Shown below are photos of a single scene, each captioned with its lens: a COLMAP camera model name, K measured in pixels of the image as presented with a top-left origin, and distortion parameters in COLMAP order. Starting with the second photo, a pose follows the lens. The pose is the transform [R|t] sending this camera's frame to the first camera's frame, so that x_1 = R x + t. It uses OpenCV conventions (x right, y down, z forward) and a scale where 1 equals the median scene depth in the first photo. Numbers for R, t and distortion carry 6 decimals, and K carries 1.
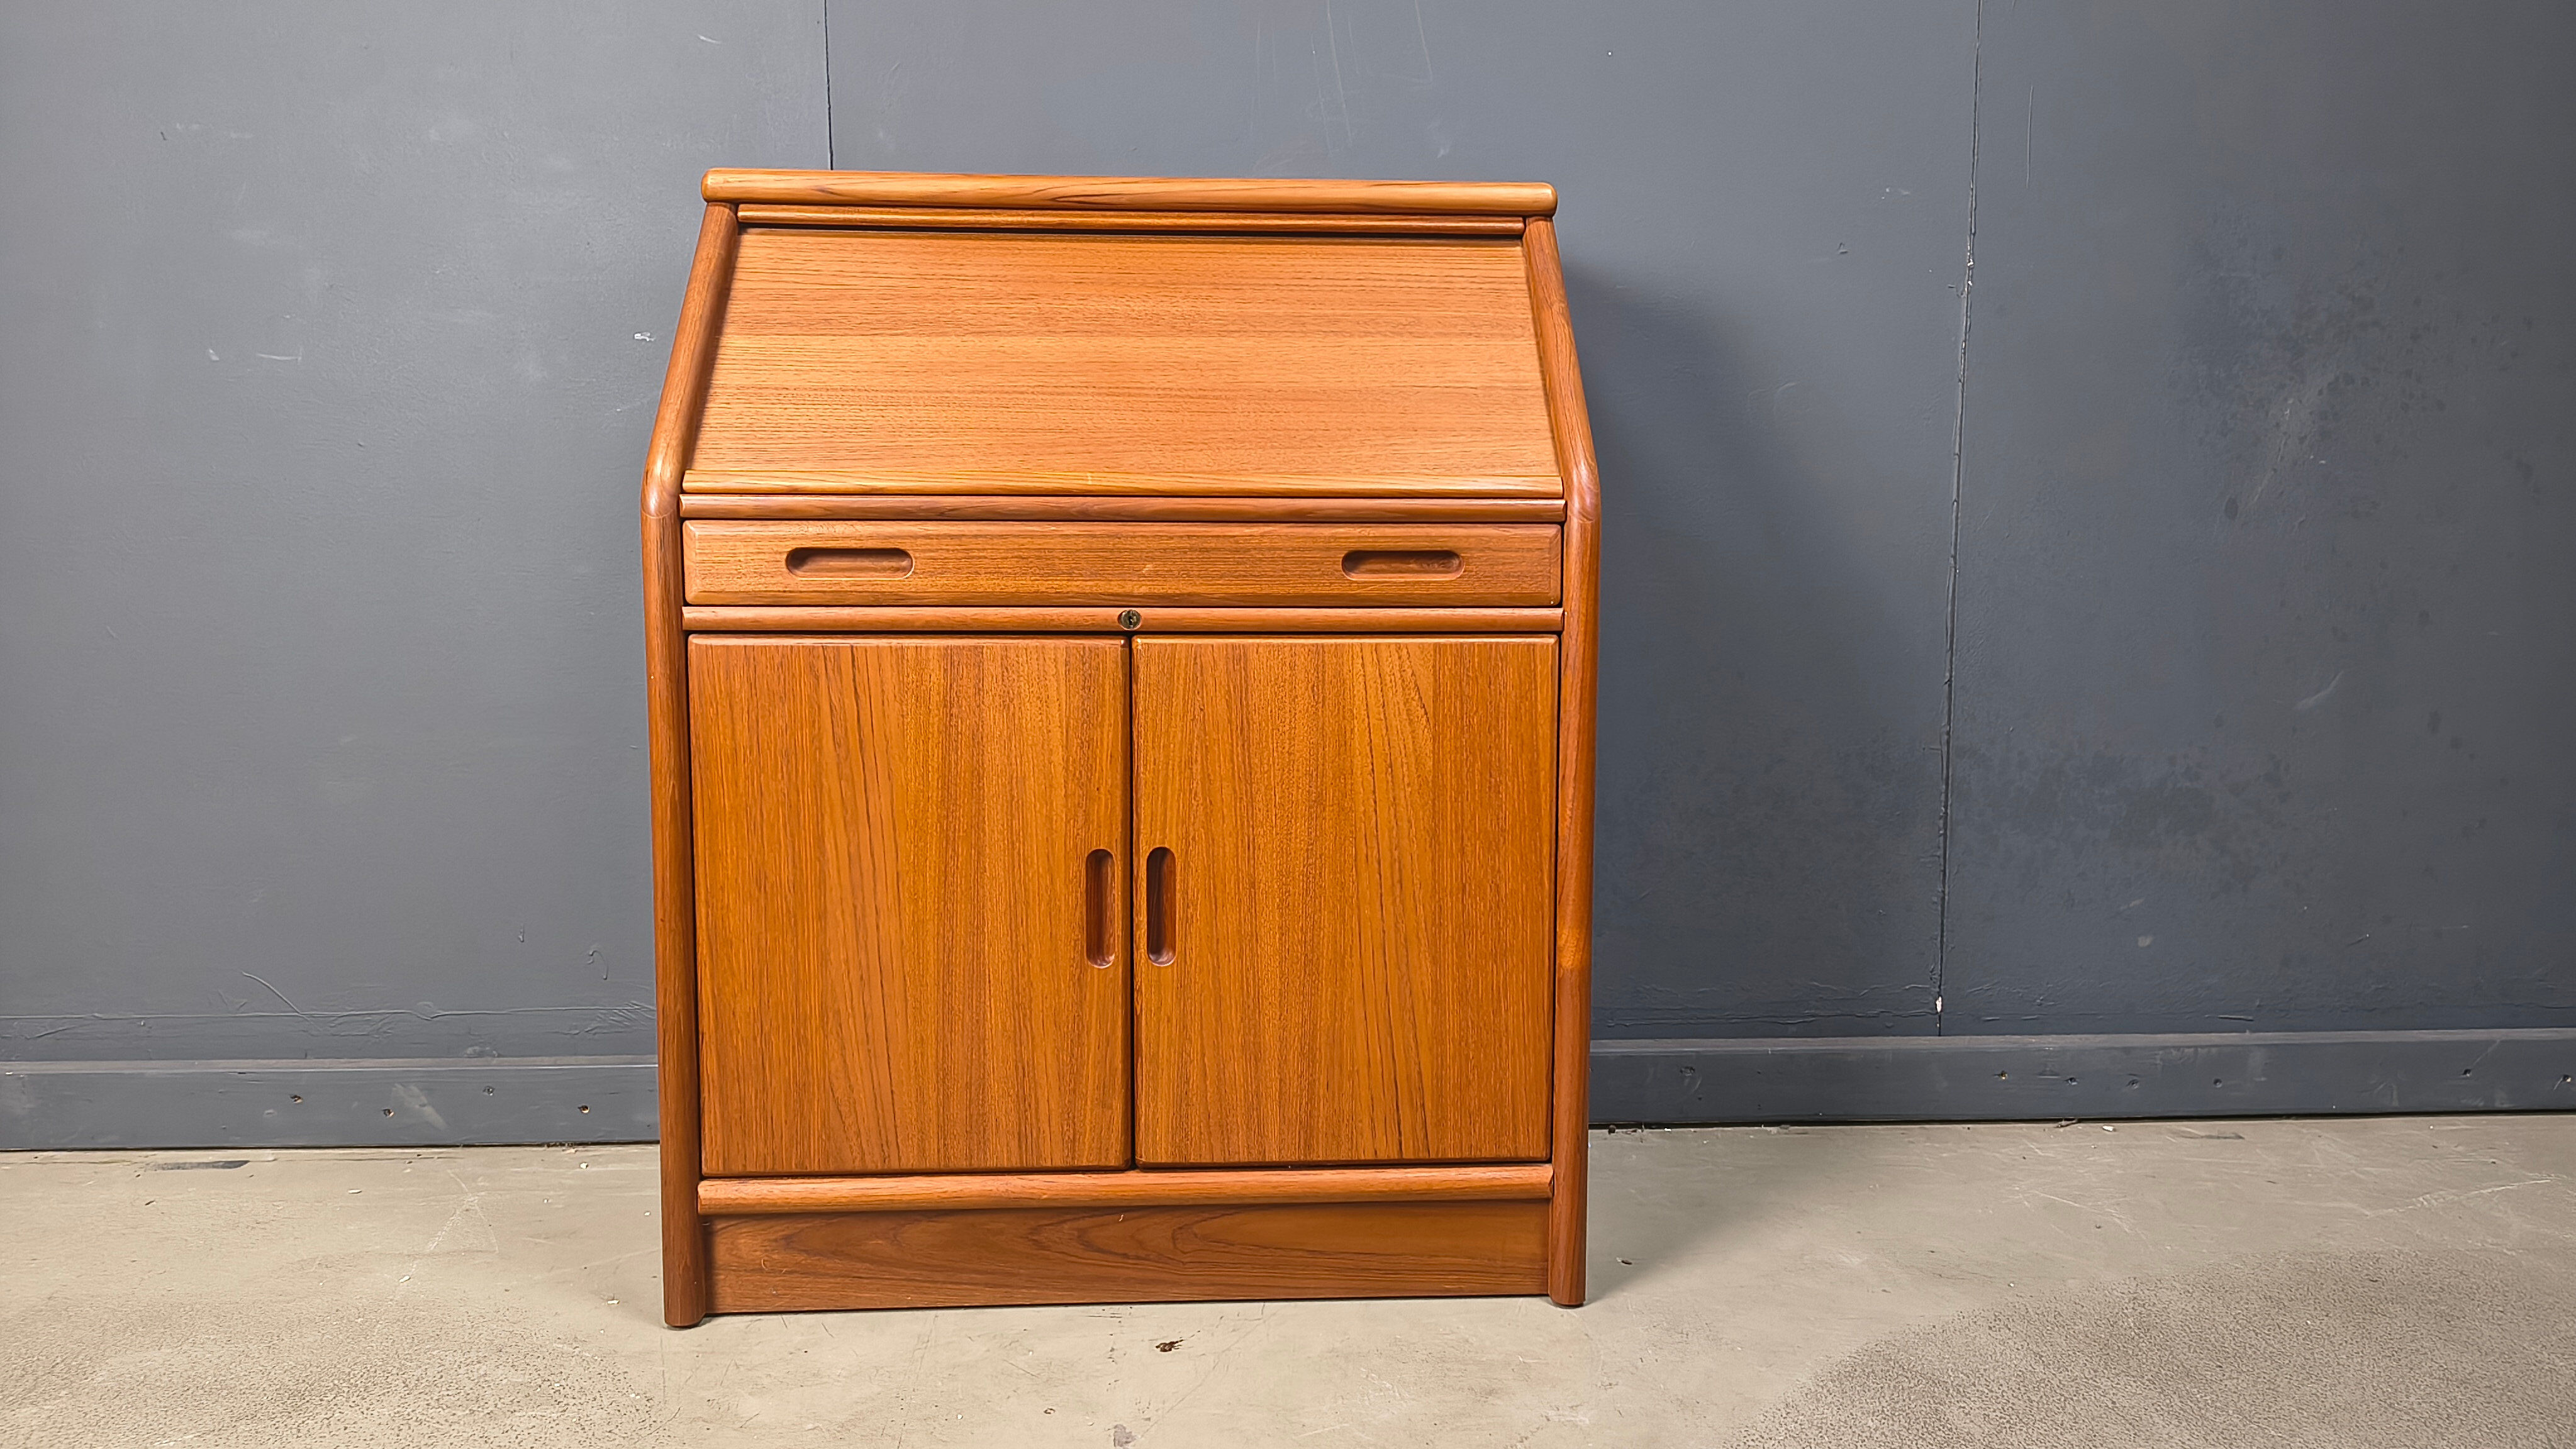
lens RADIAL K [[1772.0, 0, 1300.6], [0, 1772.0, 726.9], [0, 0, 1]] dist [0.046033, -0.061652]
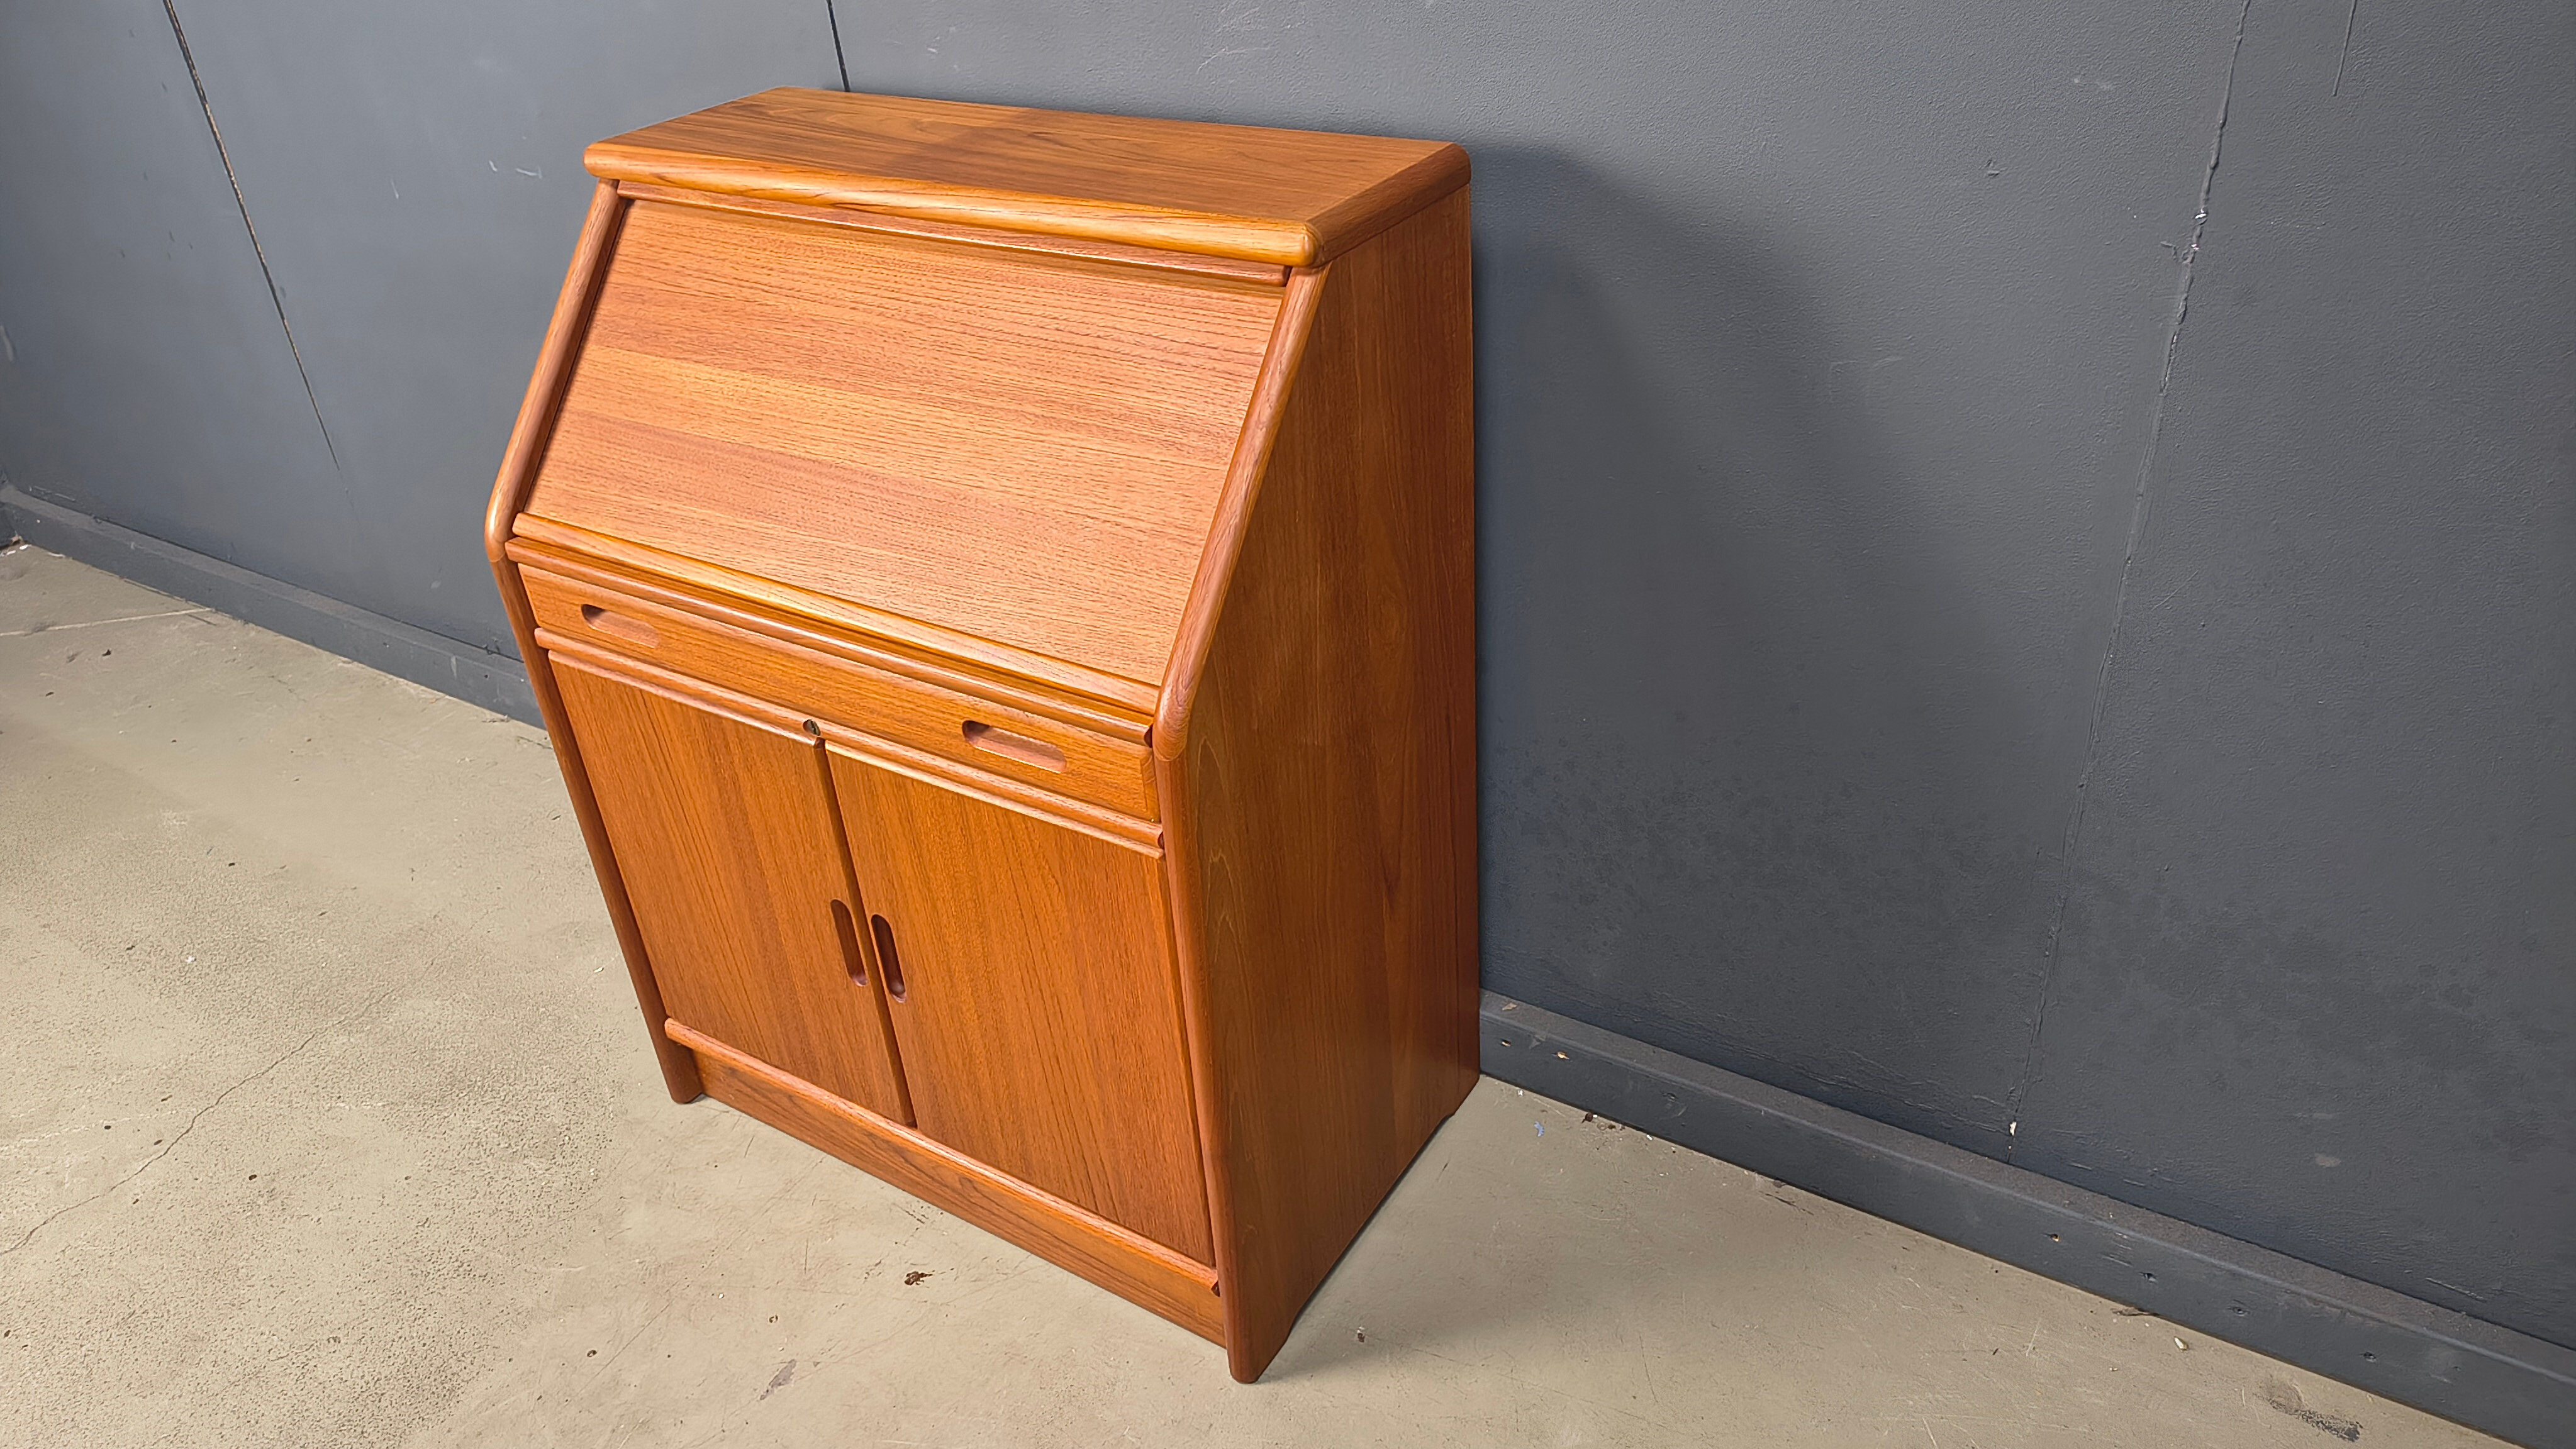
lens RADIAL K [[1772.0, 0, 1261.0], [0, 1772.0, 729.8], [0, 0, 1]] dist [0.046033, -0.061652]
pose [[0.807316, 0.256219, -0.531594, 0.607894], [0.016794, 0.890485, 0.454703, -0.483060], [0.589880, -0.376017, 0.714600, 0.391703]]
